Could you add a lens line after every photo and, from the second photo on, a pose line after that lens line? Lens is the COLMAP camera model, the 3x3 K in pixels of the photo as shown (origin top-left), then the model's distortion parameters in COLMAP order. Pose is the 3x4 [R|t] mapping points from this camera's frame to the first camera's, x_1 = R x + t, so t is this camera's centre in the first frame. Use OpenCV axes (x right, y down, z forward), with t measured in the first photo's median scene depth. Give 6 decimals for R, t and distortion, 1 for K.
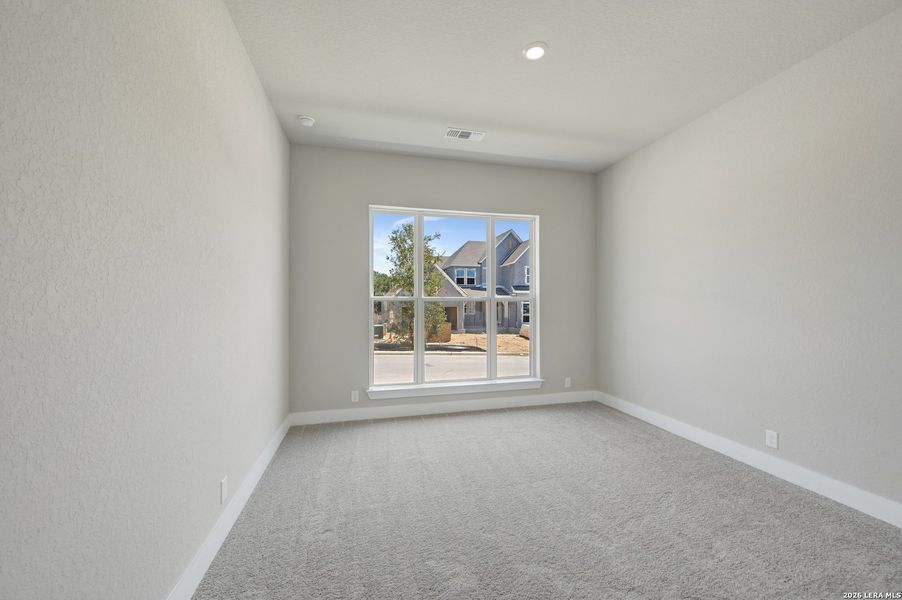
lens RADIAL K [[361.9, 0, 450.7], [0, 361.9, 295.4], [0, 0, 1]] dist [0.001455, 0.000187]
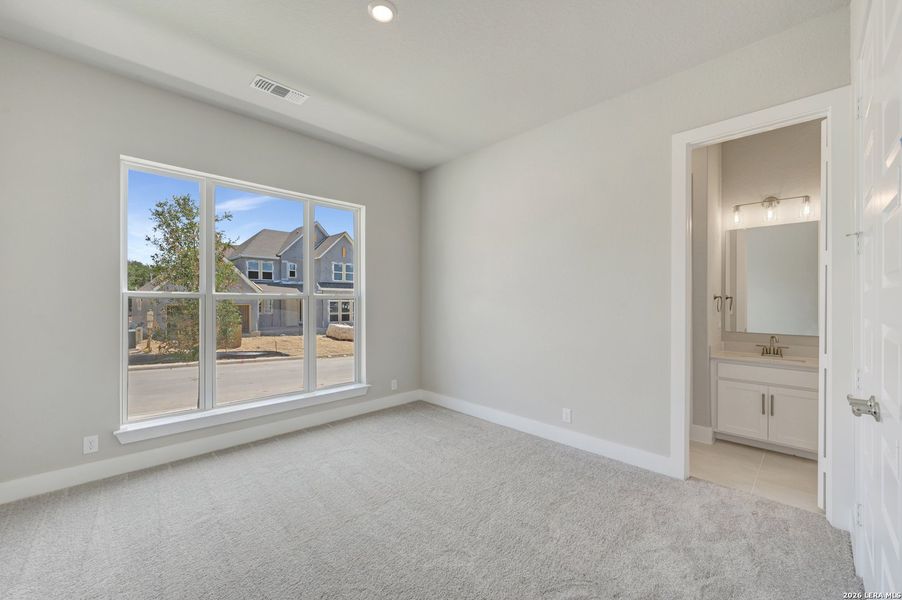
lens RADIAL K [[359.8, 0, 446.8], [0, 359.8, 297.4], [0, 0, 1]] dist [-0.000830, -0.000353]
pose [[0.859425, 0.009513, 0.511173, -0.047641], [-0.015097, 0.999863, 0.006776, 0.001493], [-0.511039, -0.013540, 0.859451, 0.124585]]
